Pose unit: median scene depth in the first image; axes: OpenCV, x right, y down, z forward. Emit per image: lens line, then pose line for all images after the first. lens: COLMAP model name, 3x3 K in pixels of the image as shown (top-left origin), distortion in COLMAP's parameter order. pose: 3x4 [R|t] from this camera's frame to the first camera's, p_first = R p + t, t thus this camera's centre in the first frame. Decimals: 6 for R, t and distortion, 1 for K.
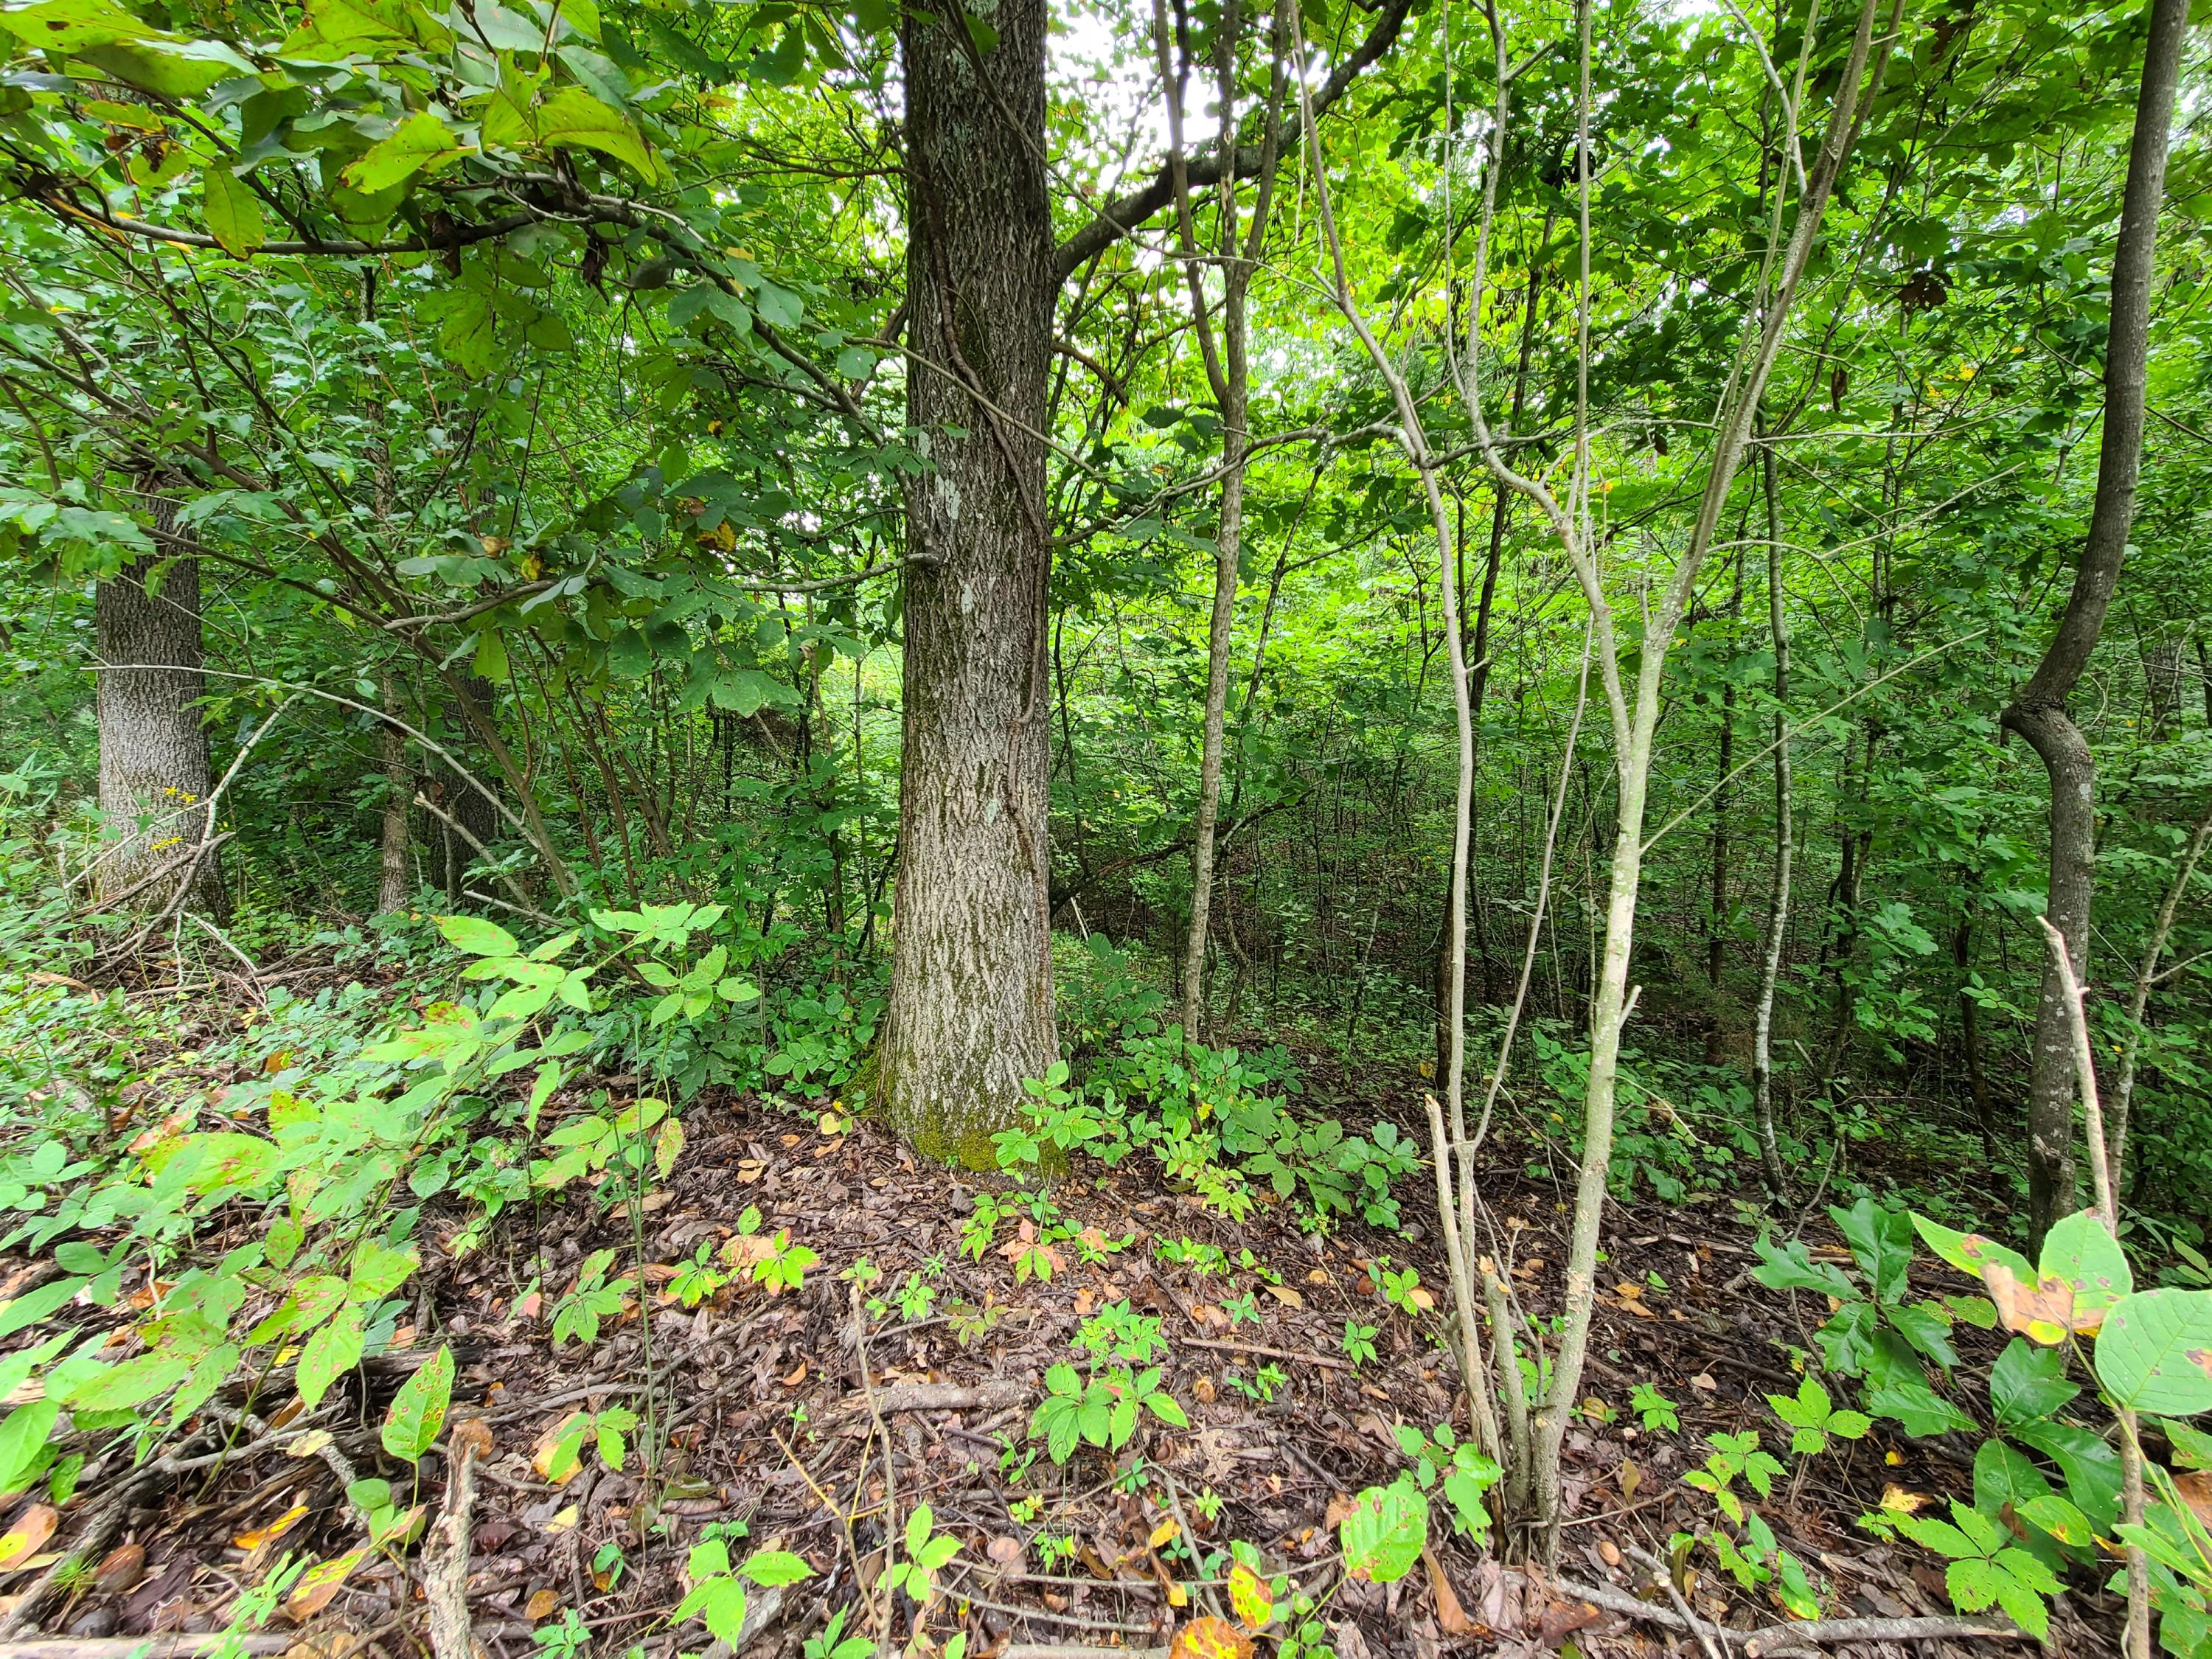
lens RADIAL K [[906.9, 0, 1094.8], [0, 906.9, 828.8], [0, 0, 1]] dist [0.000784, 0.000029]
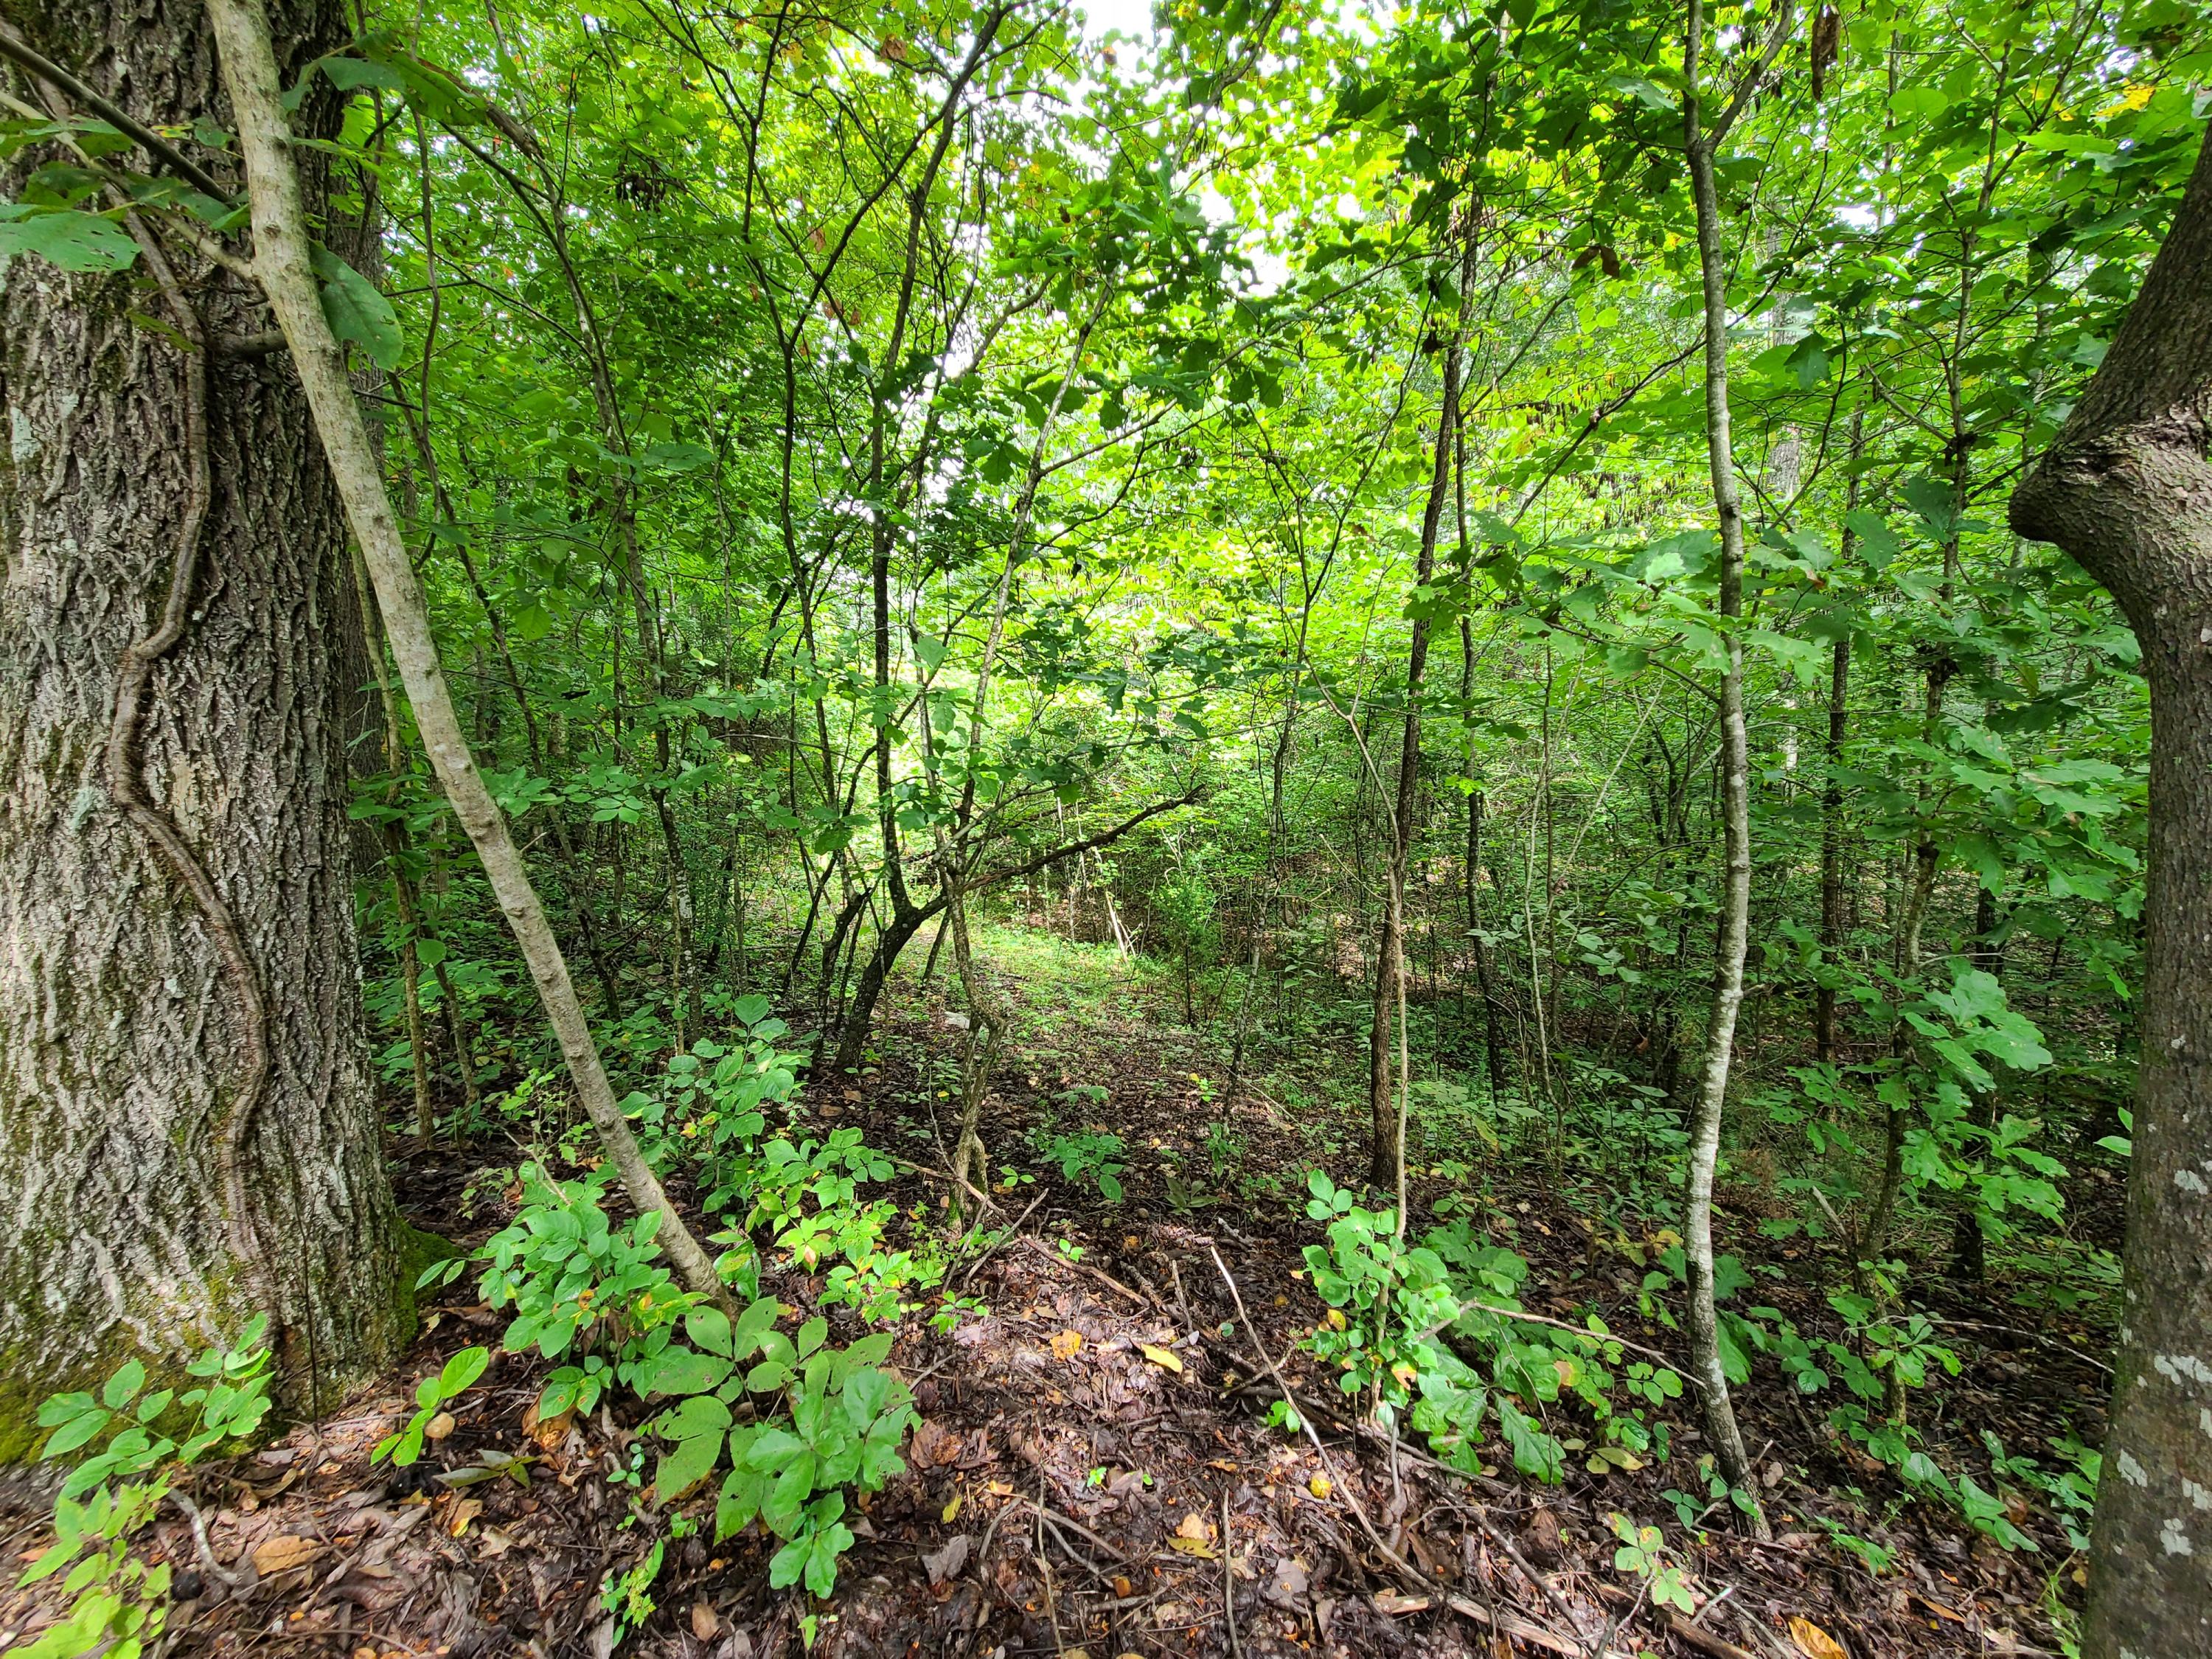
lens RADIAL K [[906.9, 0, 1116.4], [0, 906.9, 829.6], [0, 0, 1]] dist [0.000784, 0.000029]
pose [[0.991115, -0.001482, -0.133002, 0.448871], [0.000585, 0.999977, -0.006783, -0.001854], [0.133009, 0.006645, 0.991093, 0.388564]]
